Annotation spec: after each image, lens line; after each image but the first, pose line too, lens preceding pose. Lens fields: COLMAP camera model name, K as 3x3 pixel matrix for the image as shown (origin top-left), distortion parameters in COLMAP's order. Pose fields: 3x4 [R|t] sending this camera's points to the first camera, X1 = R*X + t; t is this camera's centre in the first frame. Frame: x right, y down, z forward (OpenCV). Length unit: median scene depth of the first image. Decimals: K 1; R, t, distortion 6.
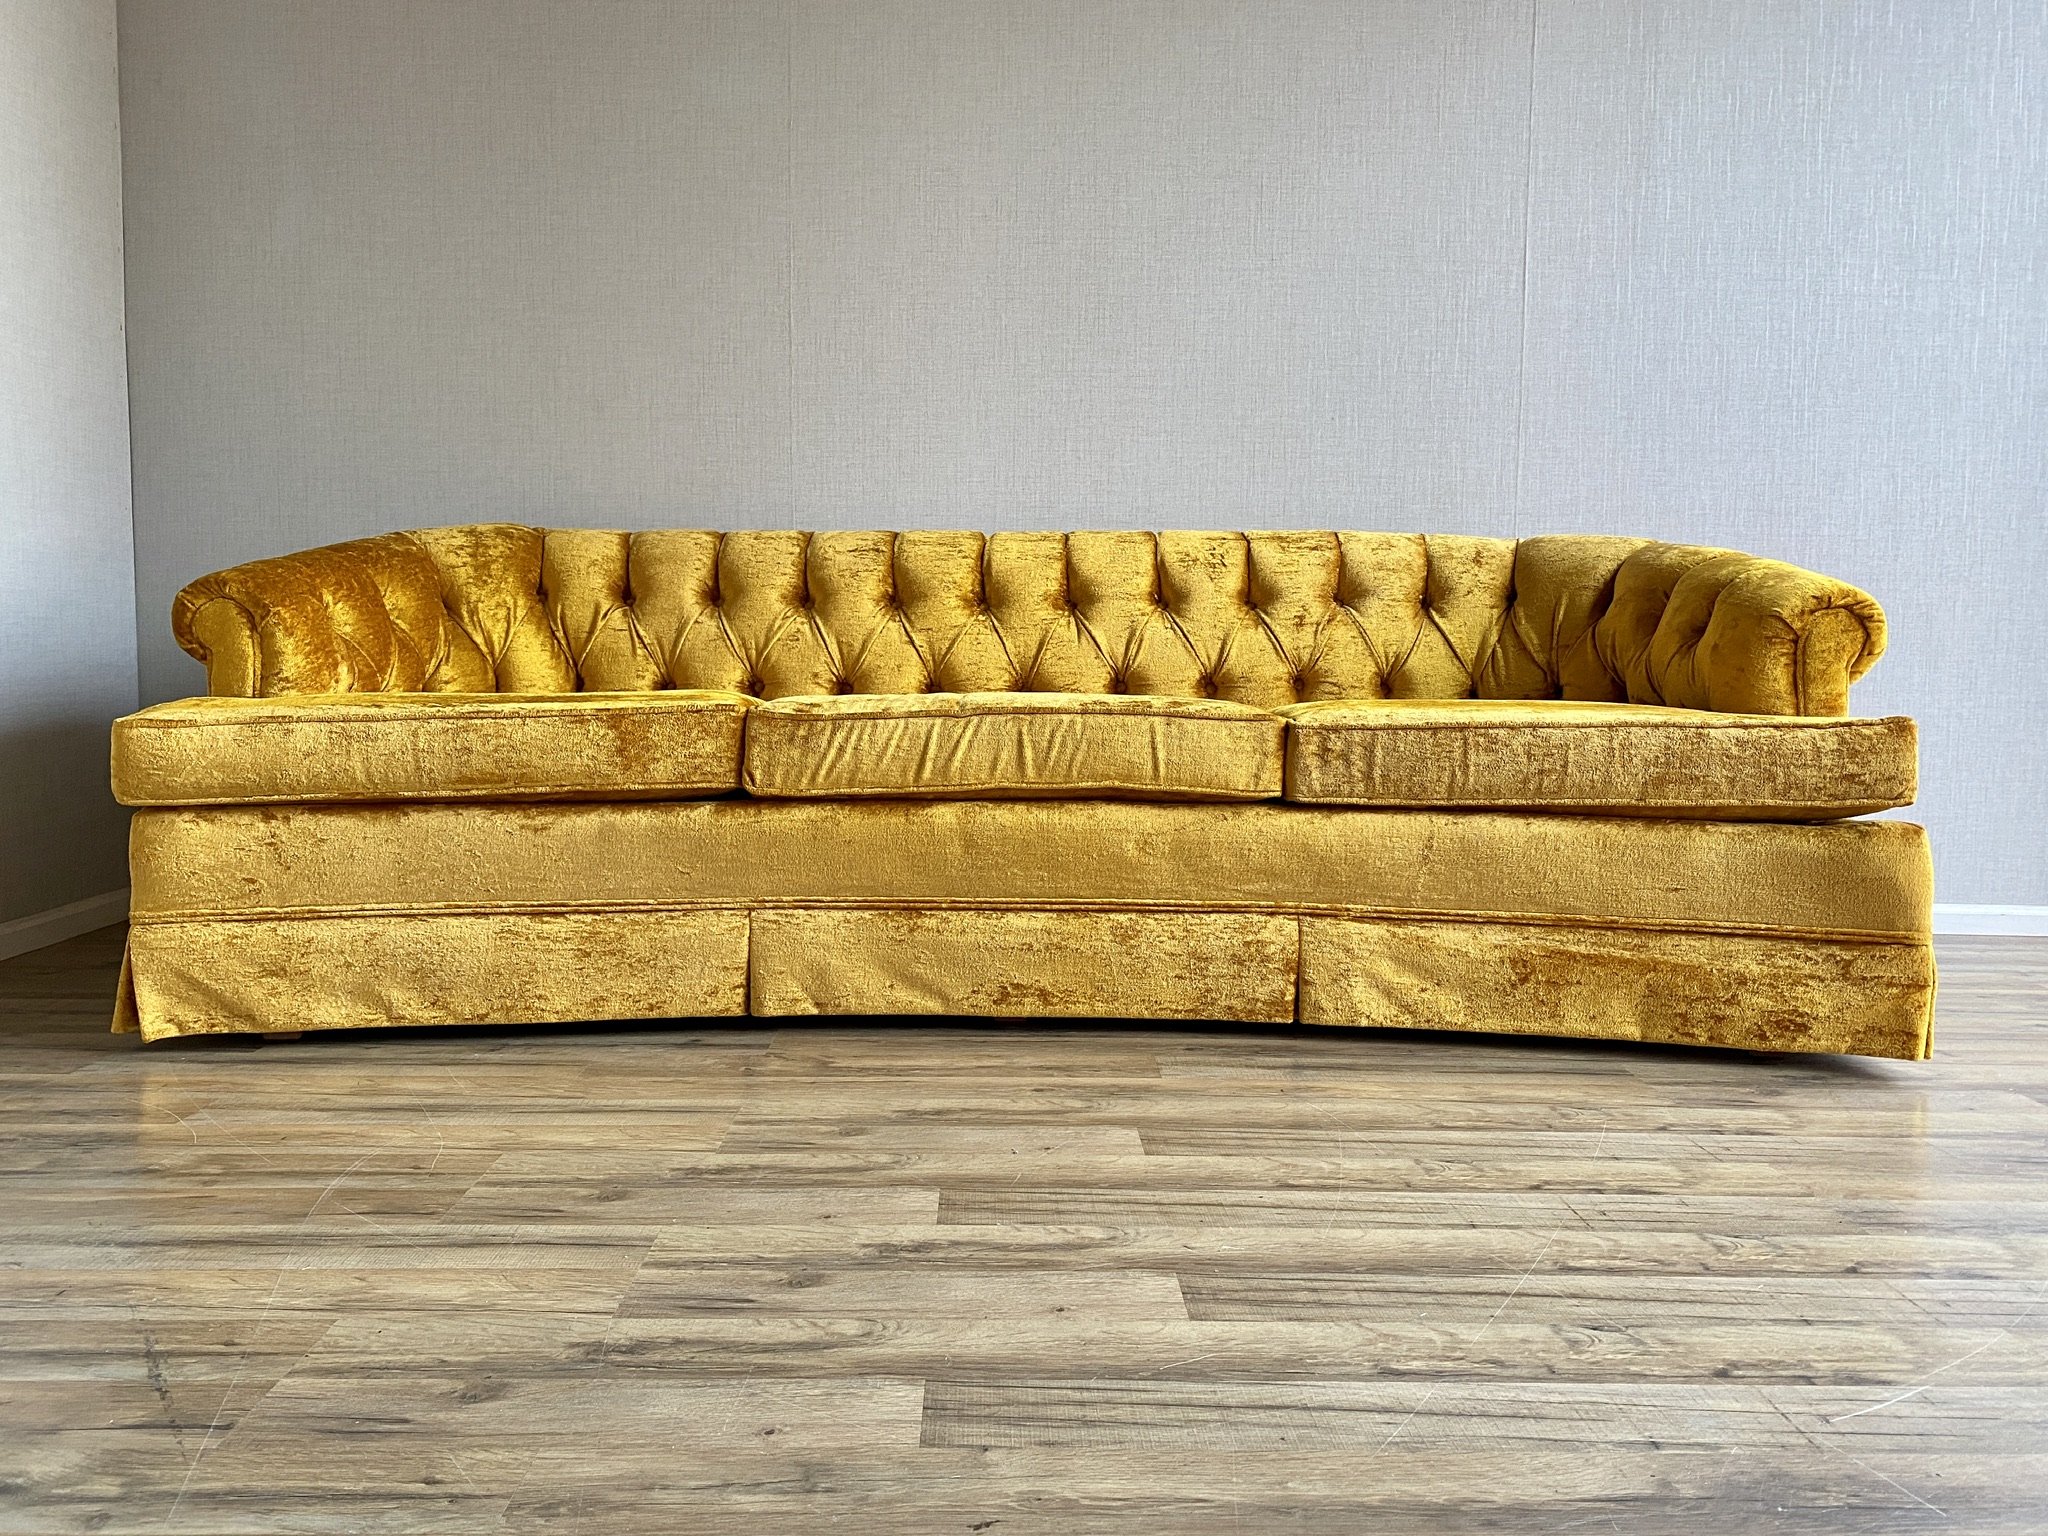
lens RADIAL K [[1569.1, 0, 1025.0], [0, 1569.1, 754.3], [0, 0, 1]] dist [0.010716, -0.010604]
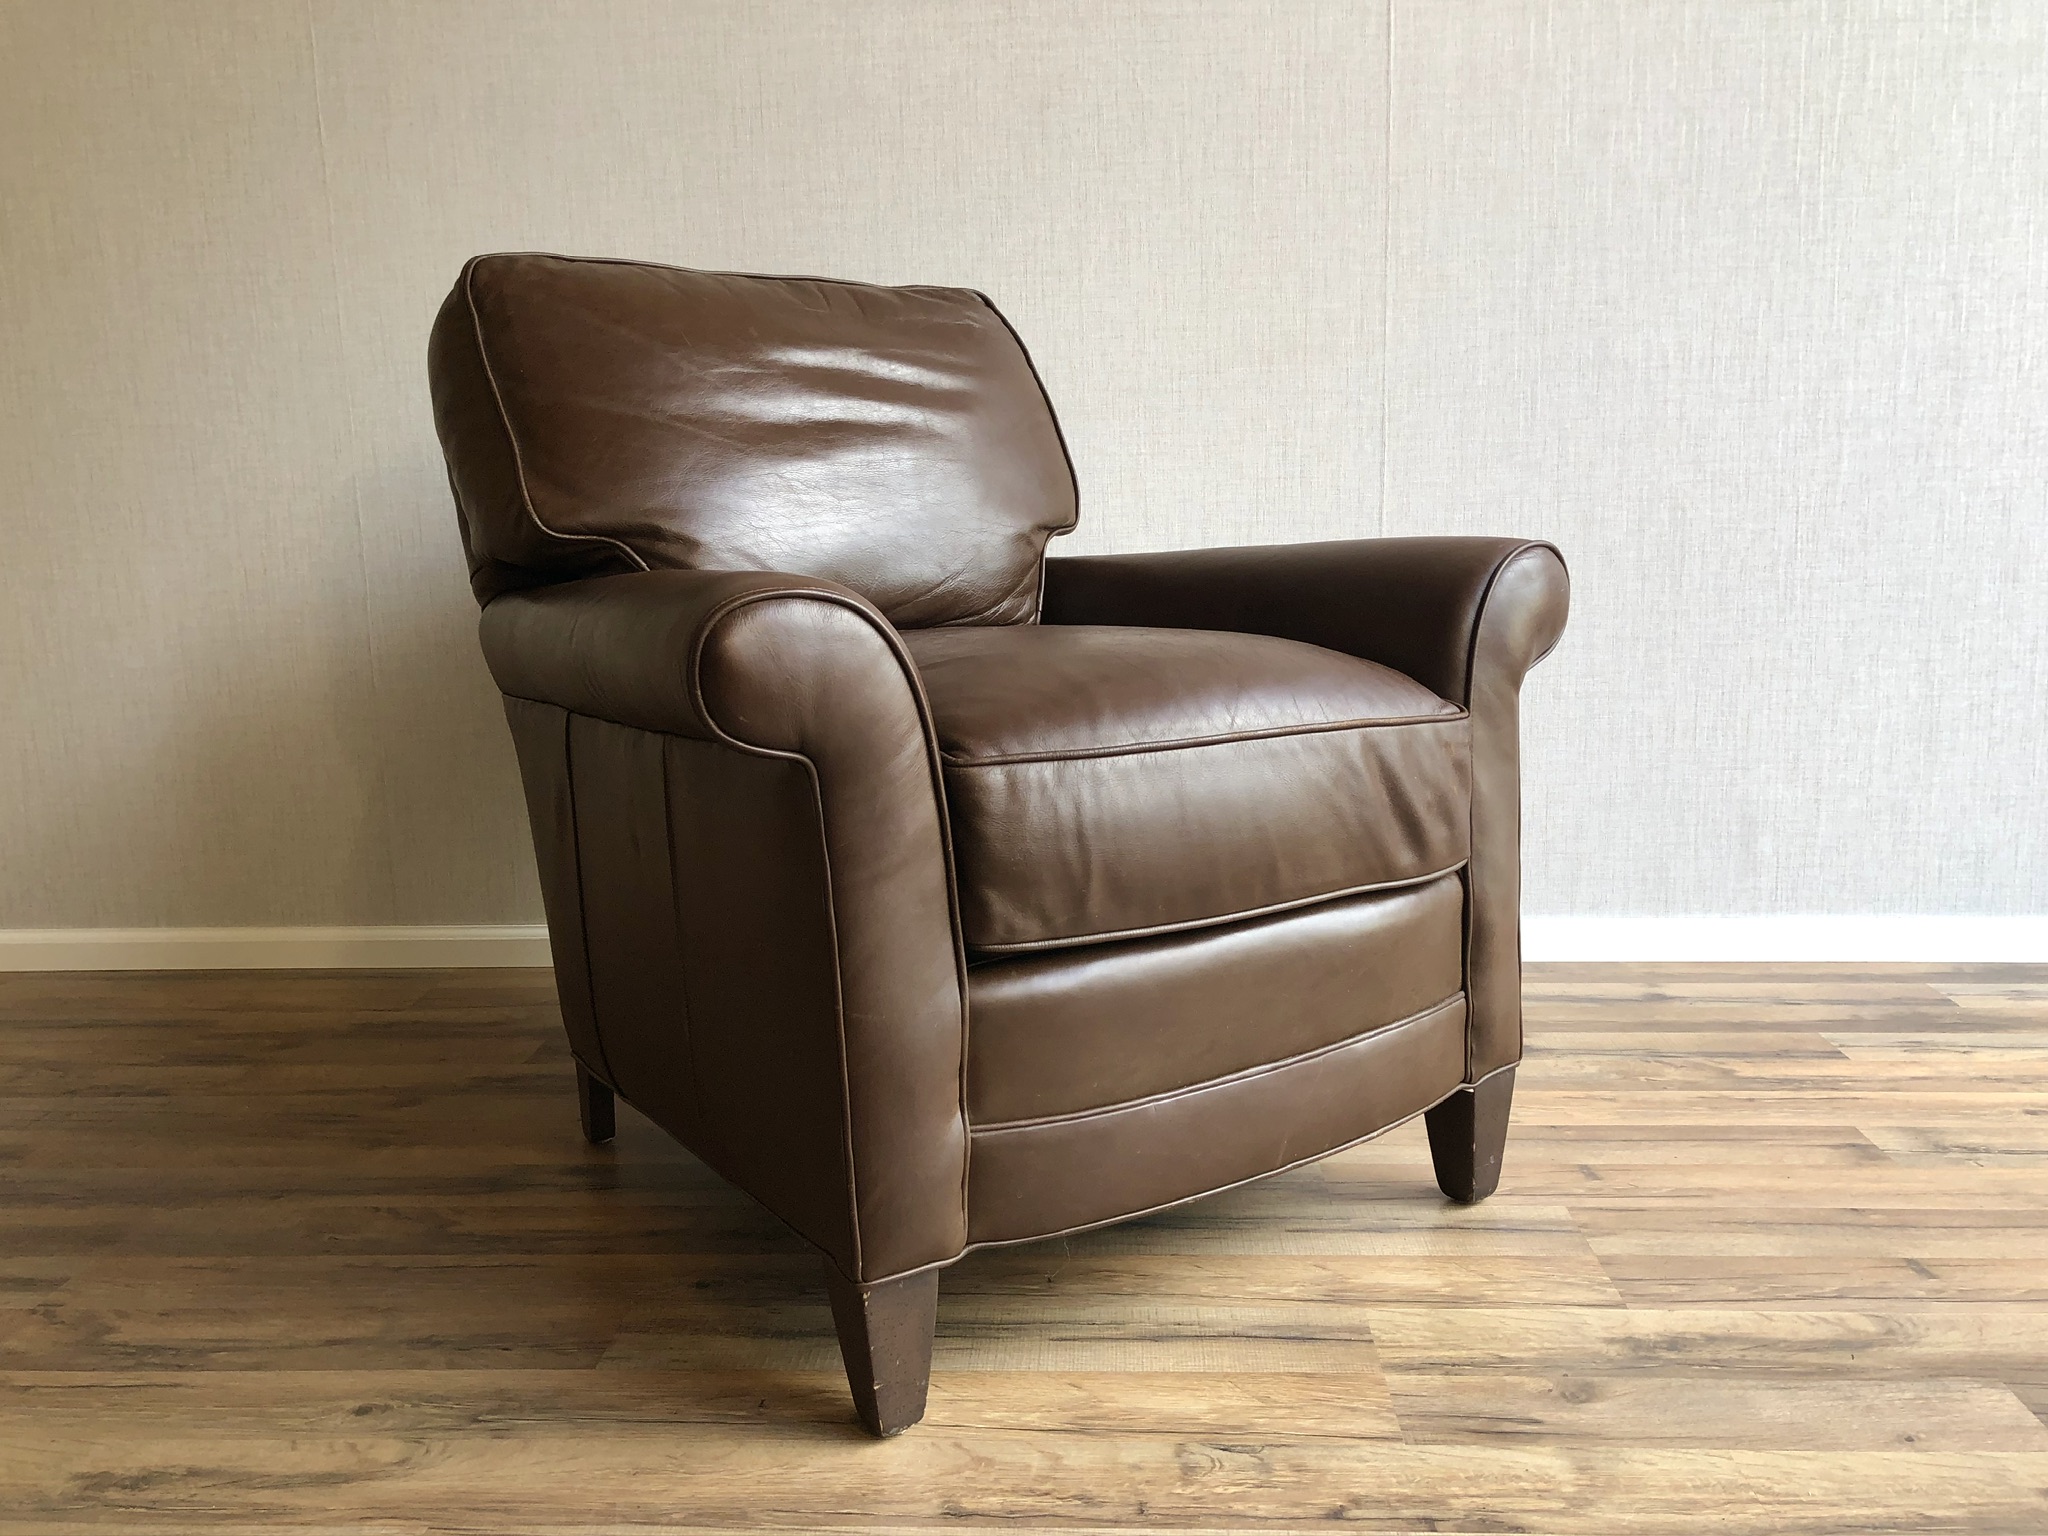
lens RADIAL K [[1714.3, 0, 1040.2], [0, 1714.3, 757.0], [0, 0, 1]] dist [0.002431, 0.015900]
pose [[0.998011, -0.022372, -0.058936, 0.413130], [0.027860, 0.995182, 0.094008, -0.125571], [0.056548, -0.095463, 0.993825, 0.472768]]
